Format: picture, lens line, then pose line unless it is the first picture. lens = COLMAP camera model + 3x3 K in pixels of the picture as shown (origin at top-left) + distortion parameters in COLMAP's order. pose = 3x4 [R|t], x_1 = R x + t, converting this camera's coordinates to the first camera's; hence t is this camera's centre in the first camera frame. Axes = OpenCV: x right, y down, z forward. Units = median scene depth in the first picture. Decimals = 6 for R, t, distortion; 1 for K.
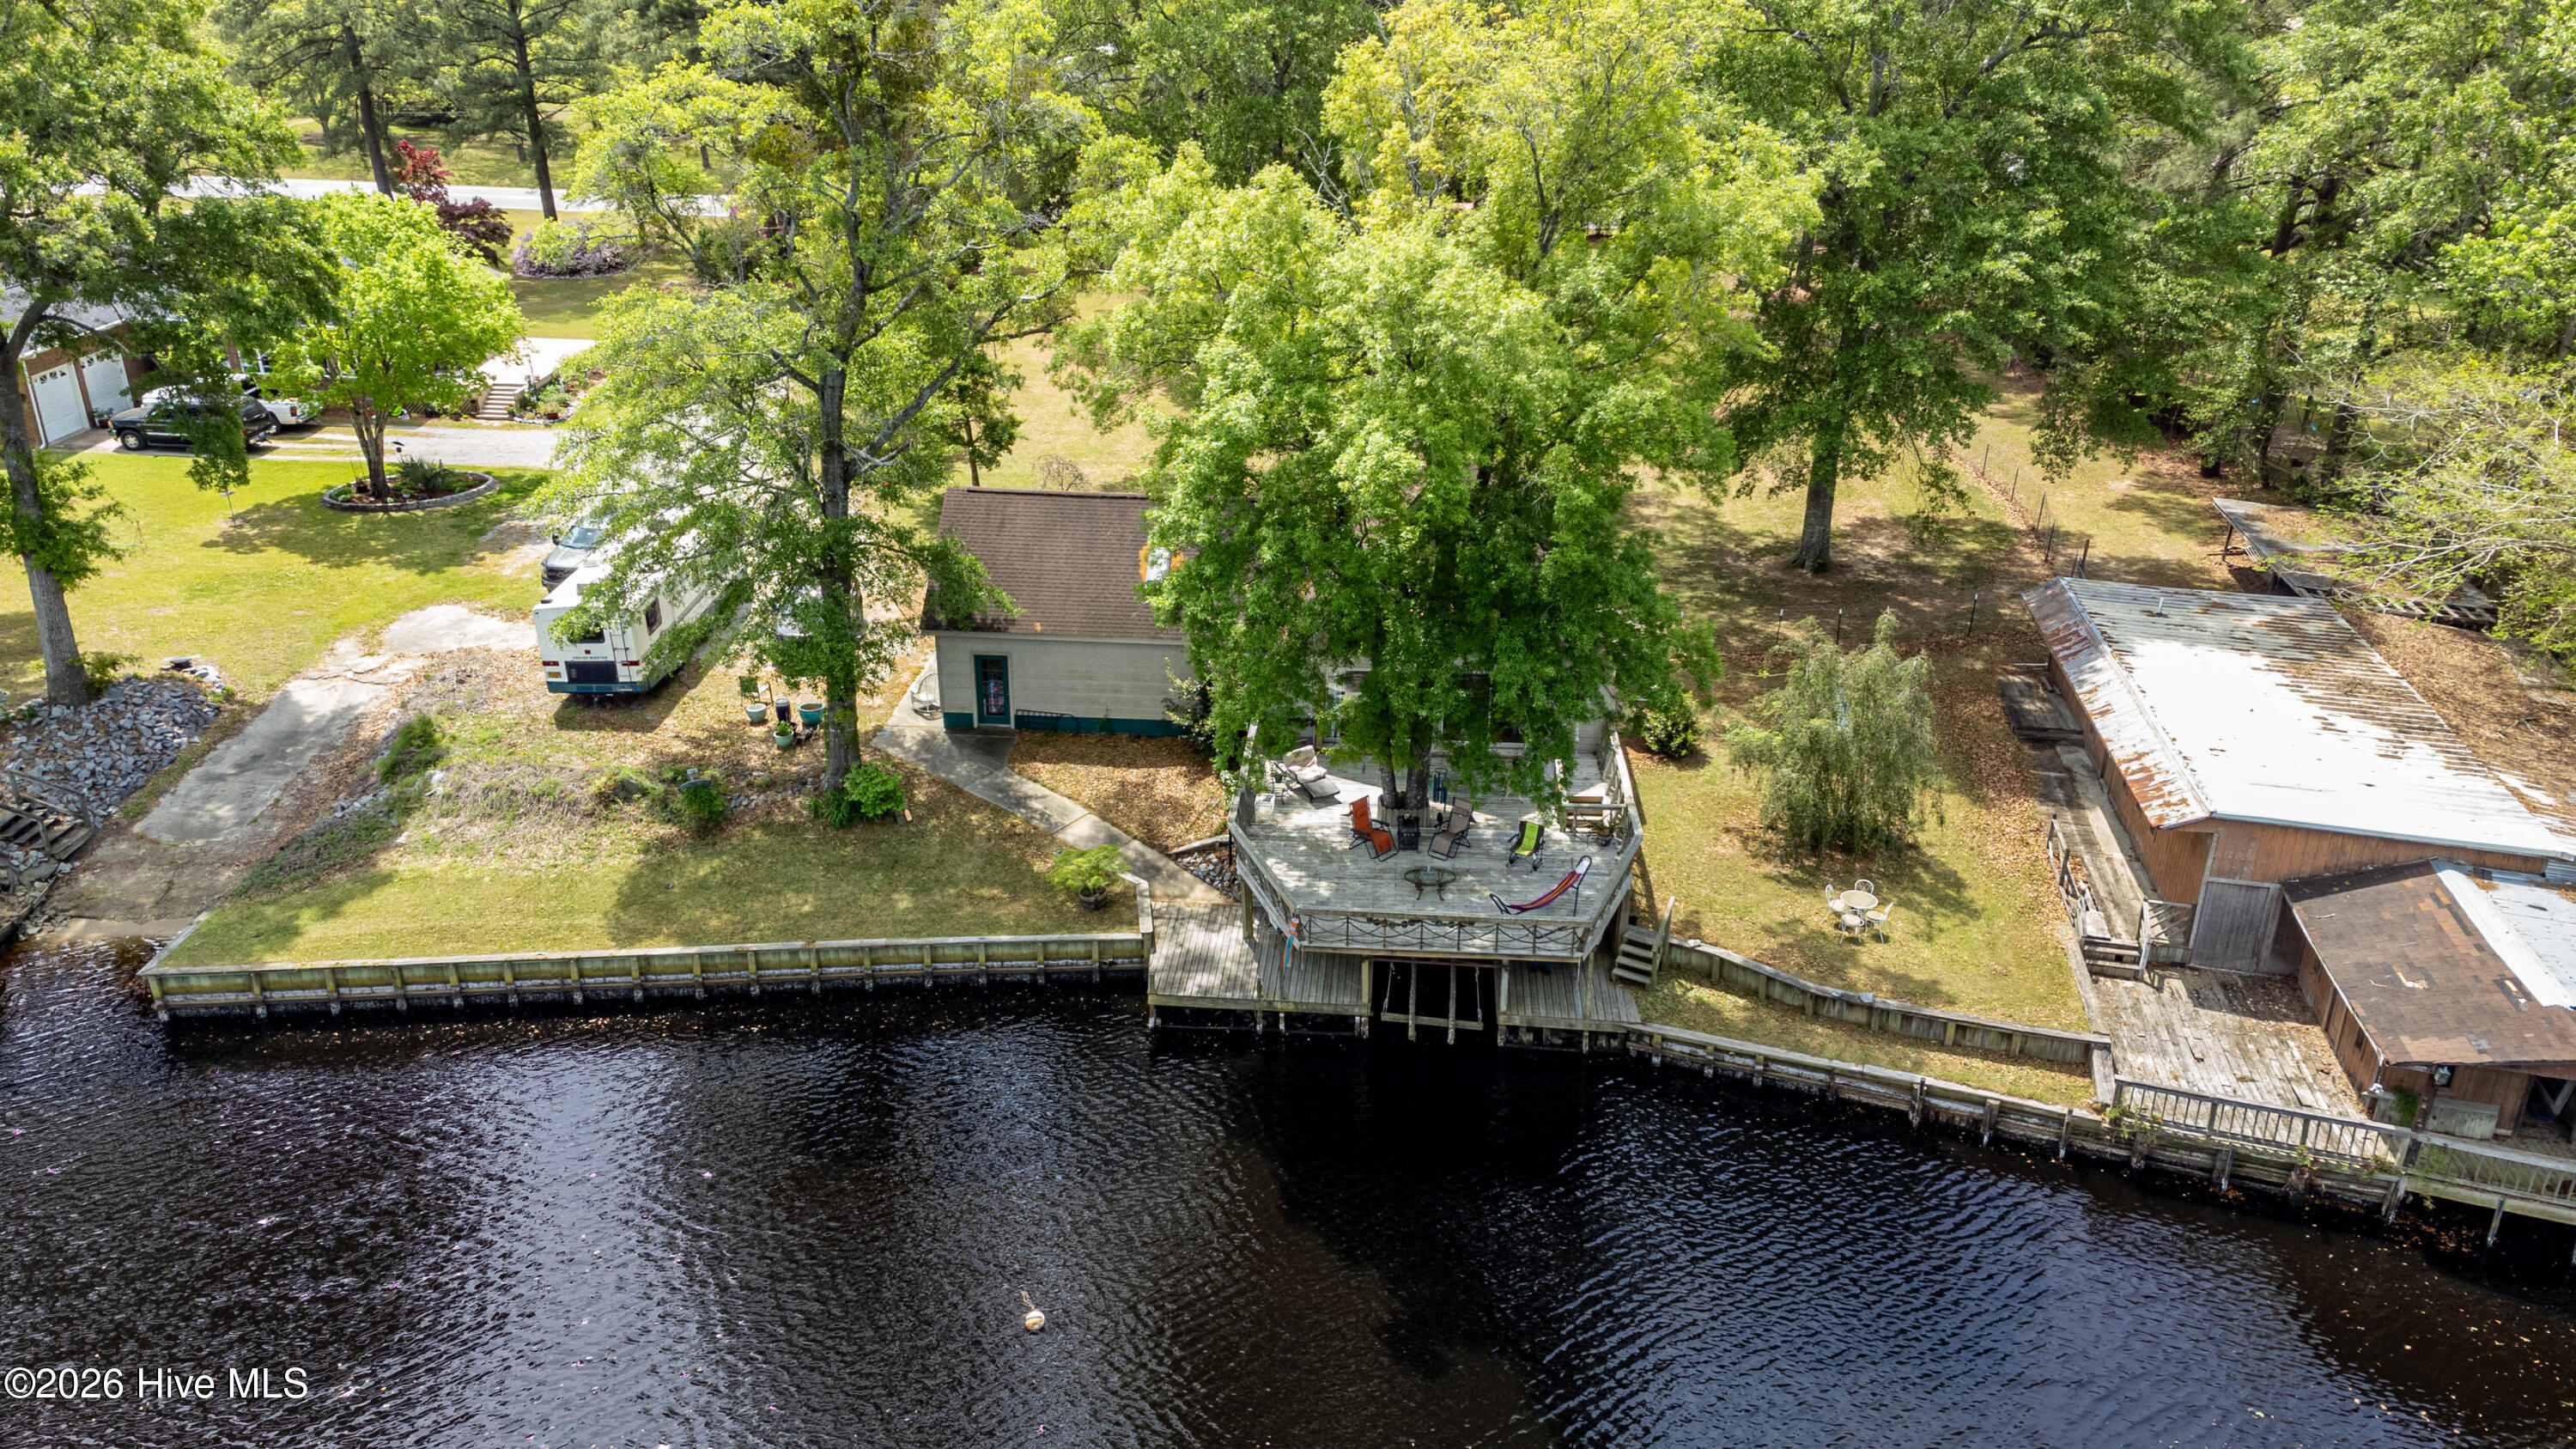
lens RADIAL K [[1854.9, 0, 1253.1], [0, 1854.9, 720.5], [0, 0, 1]] dist [0.289318, -0.296005]
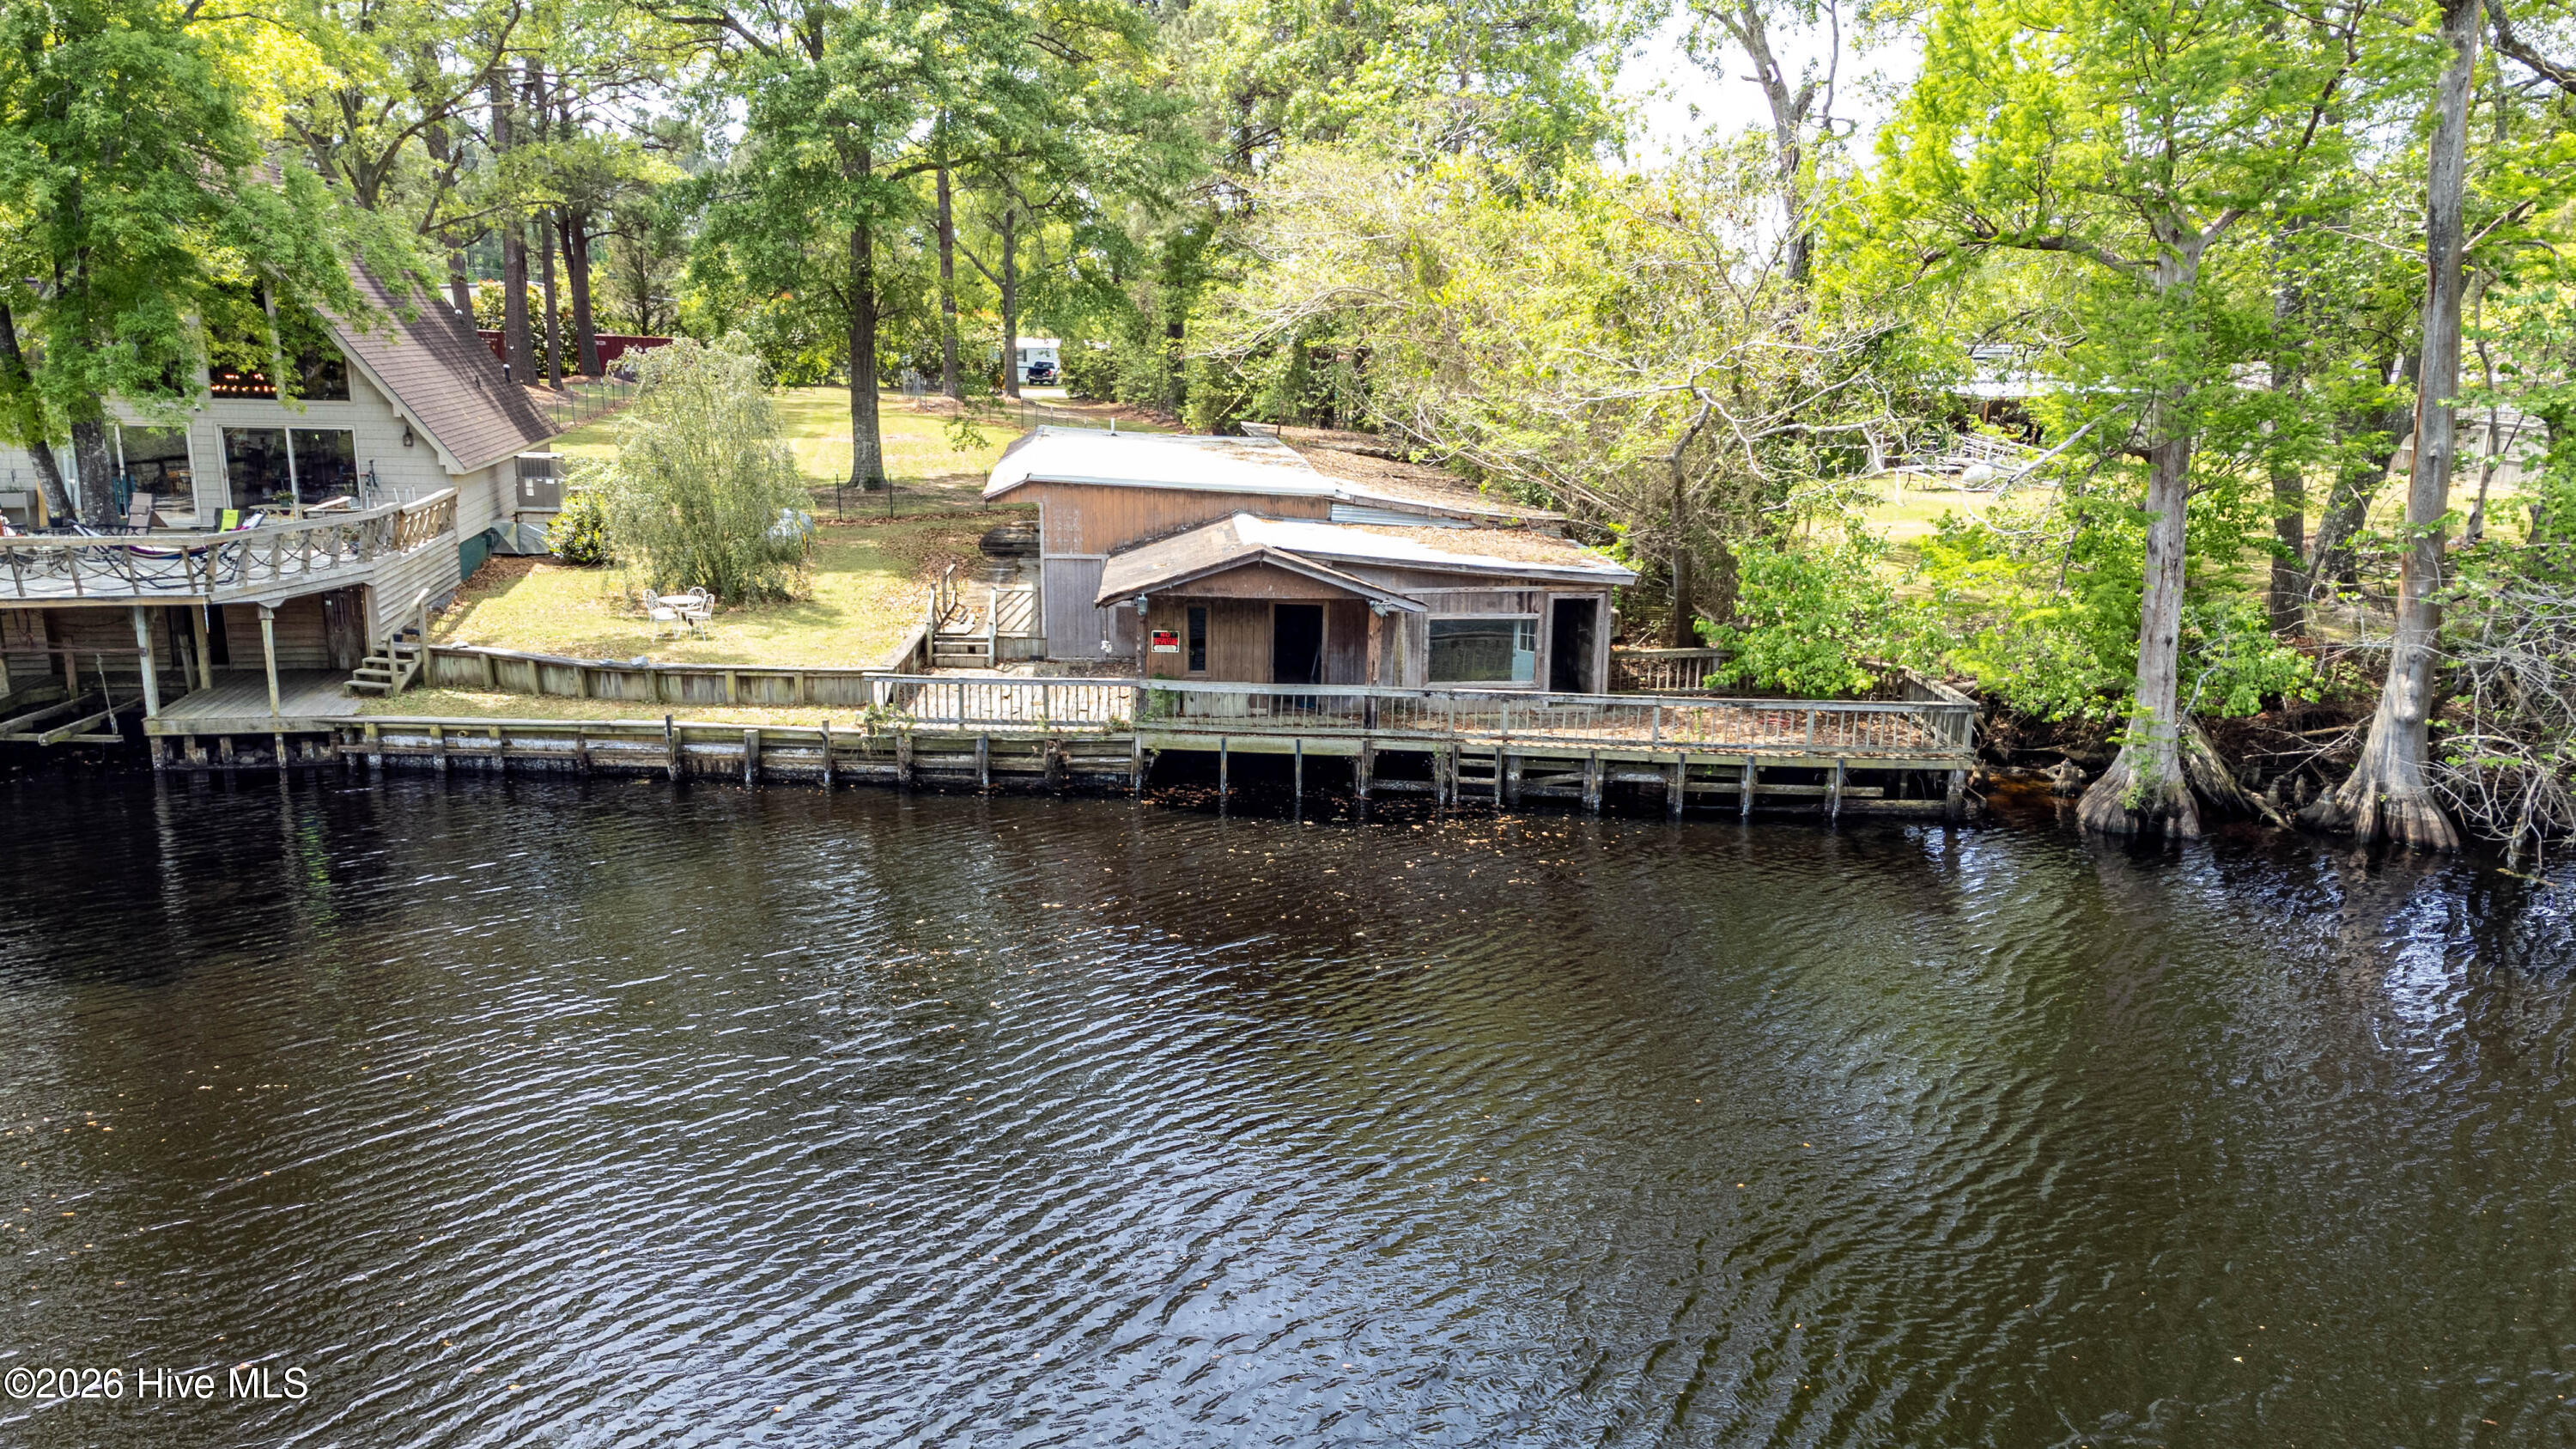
lens RADIAL K [[1837.2, 0, 1262.1], [0, 1837.2, 733.2], [0, 0, 1]] dist [0.297620, -0.276120]
pose [[0.963500, -0.052117, 0.262587, 0.345786], [0.100893, 0.979233, -0.175851, 0.335223], [-0.247969, 0.195926, 0.948749, 0.119297]]
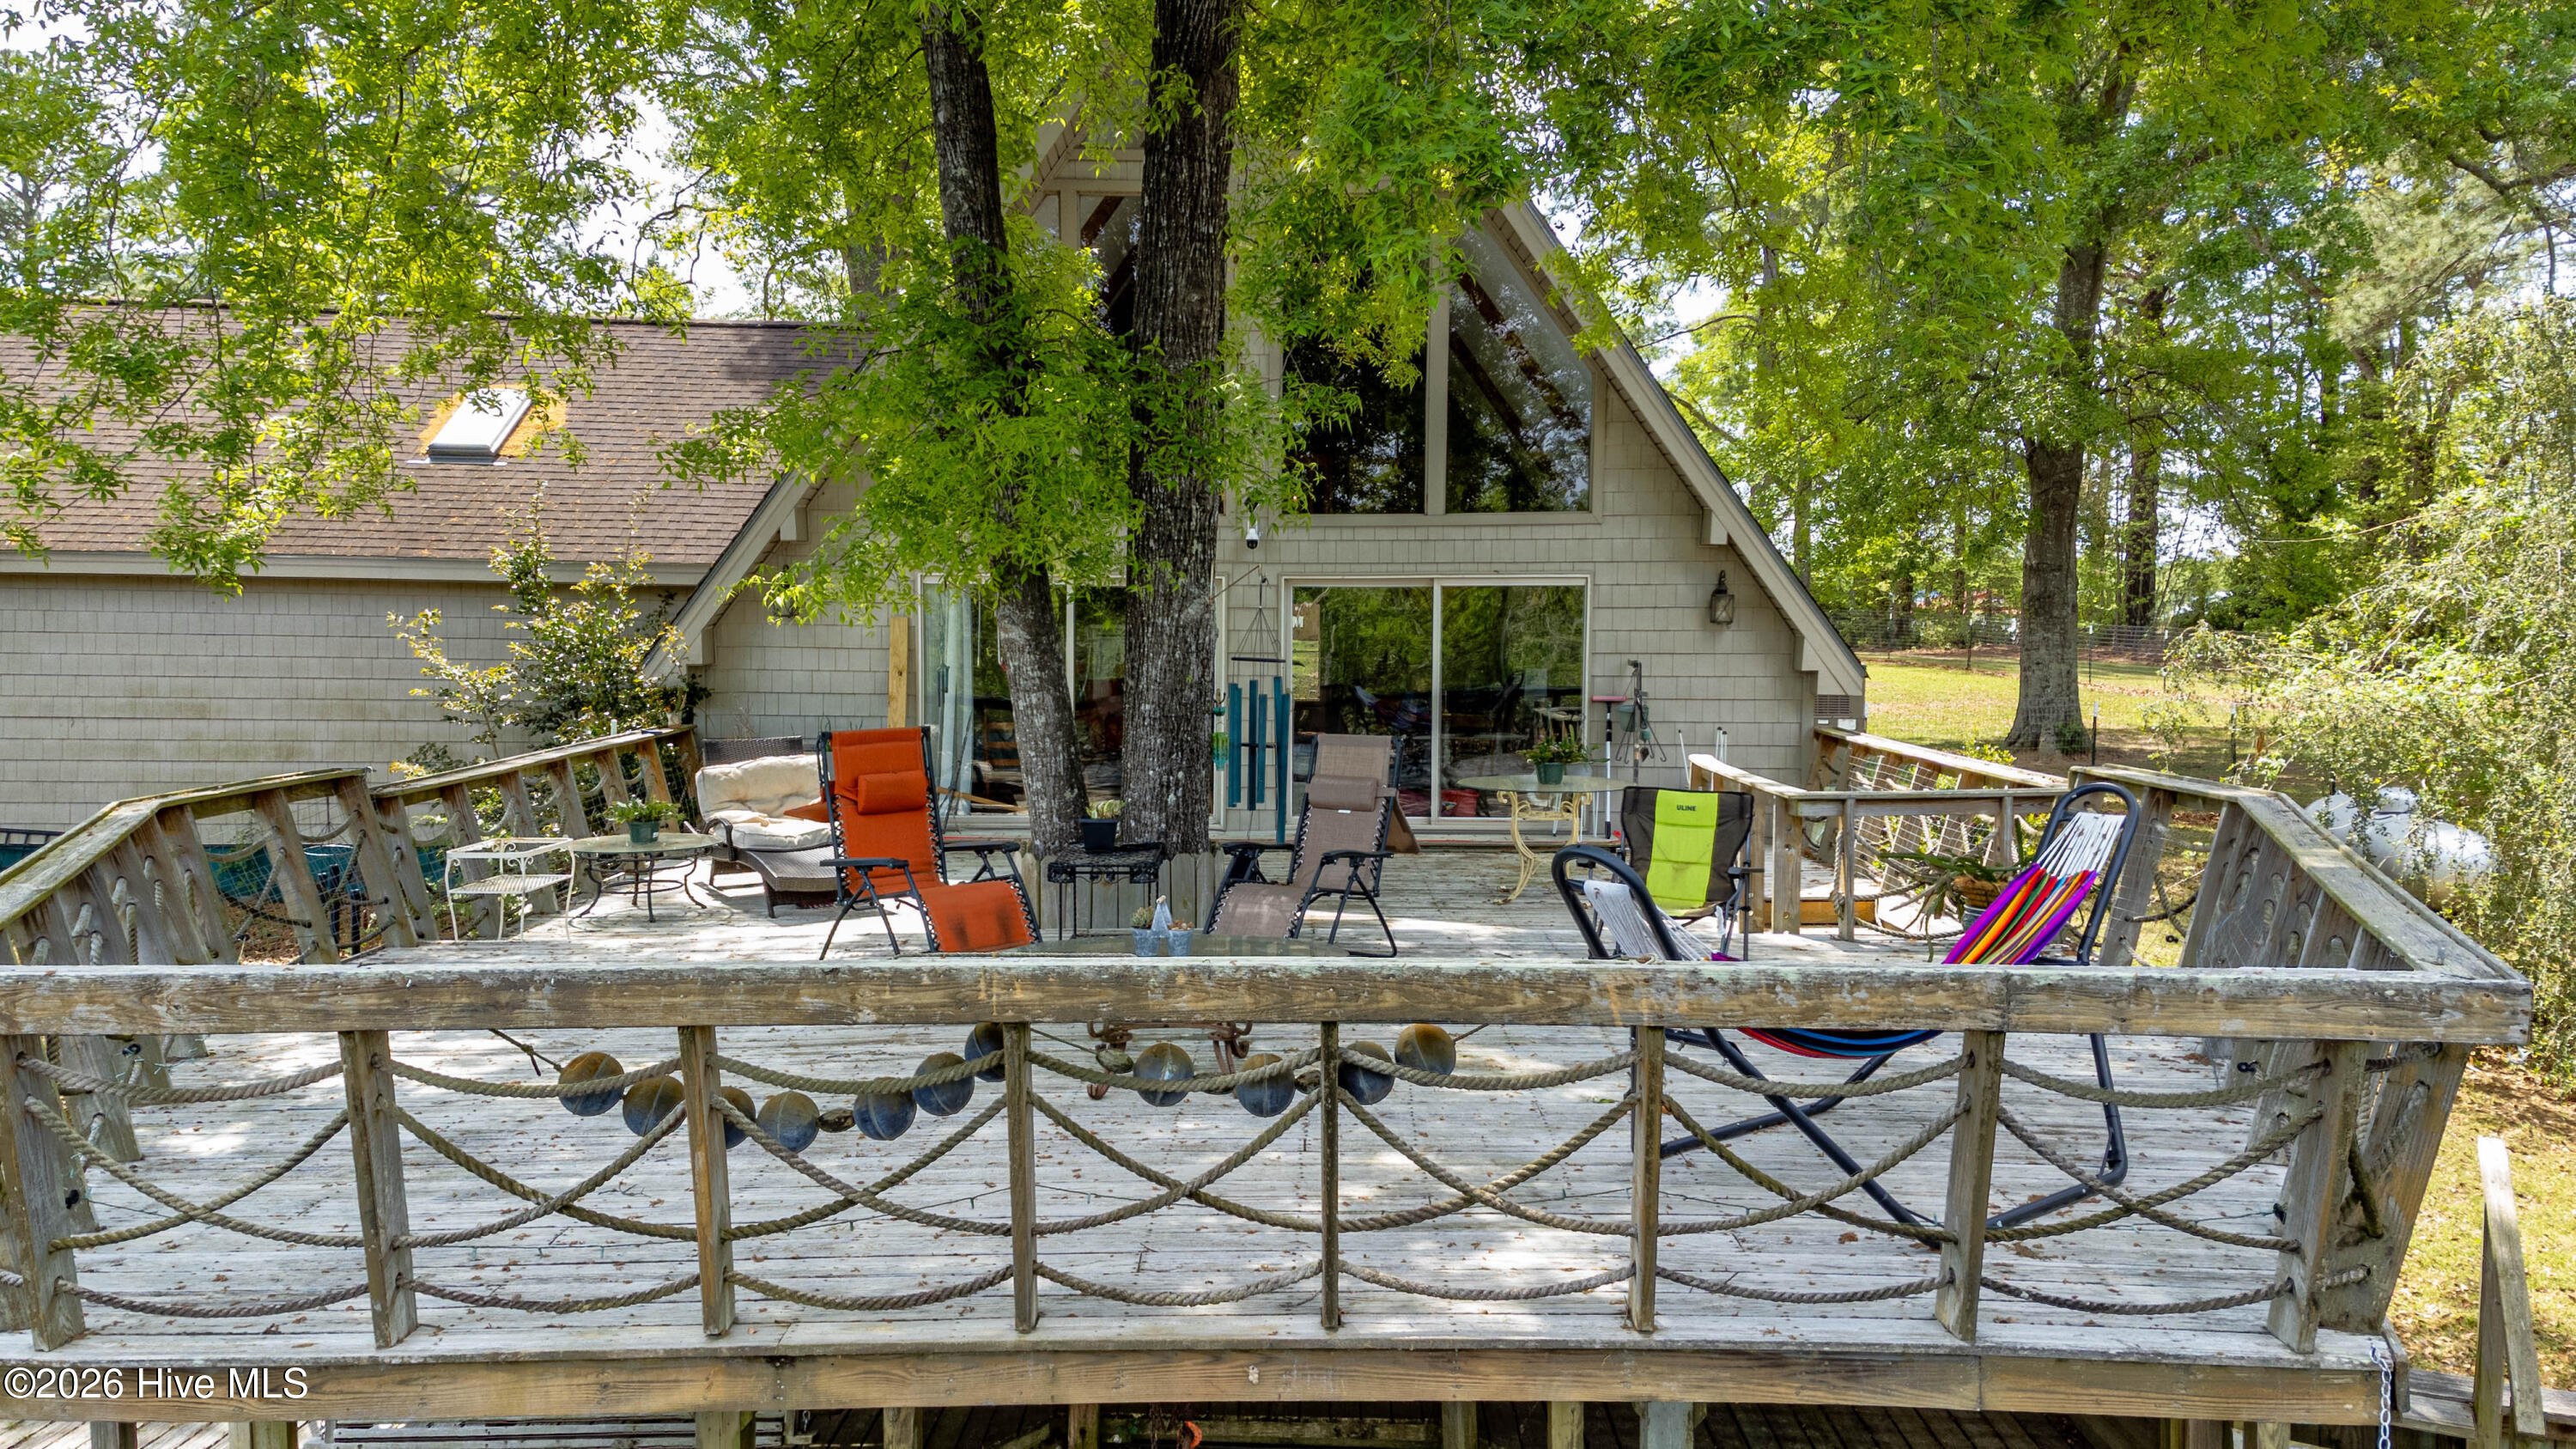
lens RADIAL K [[1857.7, 0, 1271.3], [0, 1857.7, 733.6], [0, 0, 1]] dist [0.266817, -0.223610]
pose [[0.998288, -0.005858, 0.058203, 0.090436], [0.024999, 0.942257, -0.333957, 0.116570], [-0.052886, 0.334840, 0.940790, 0.796153]]
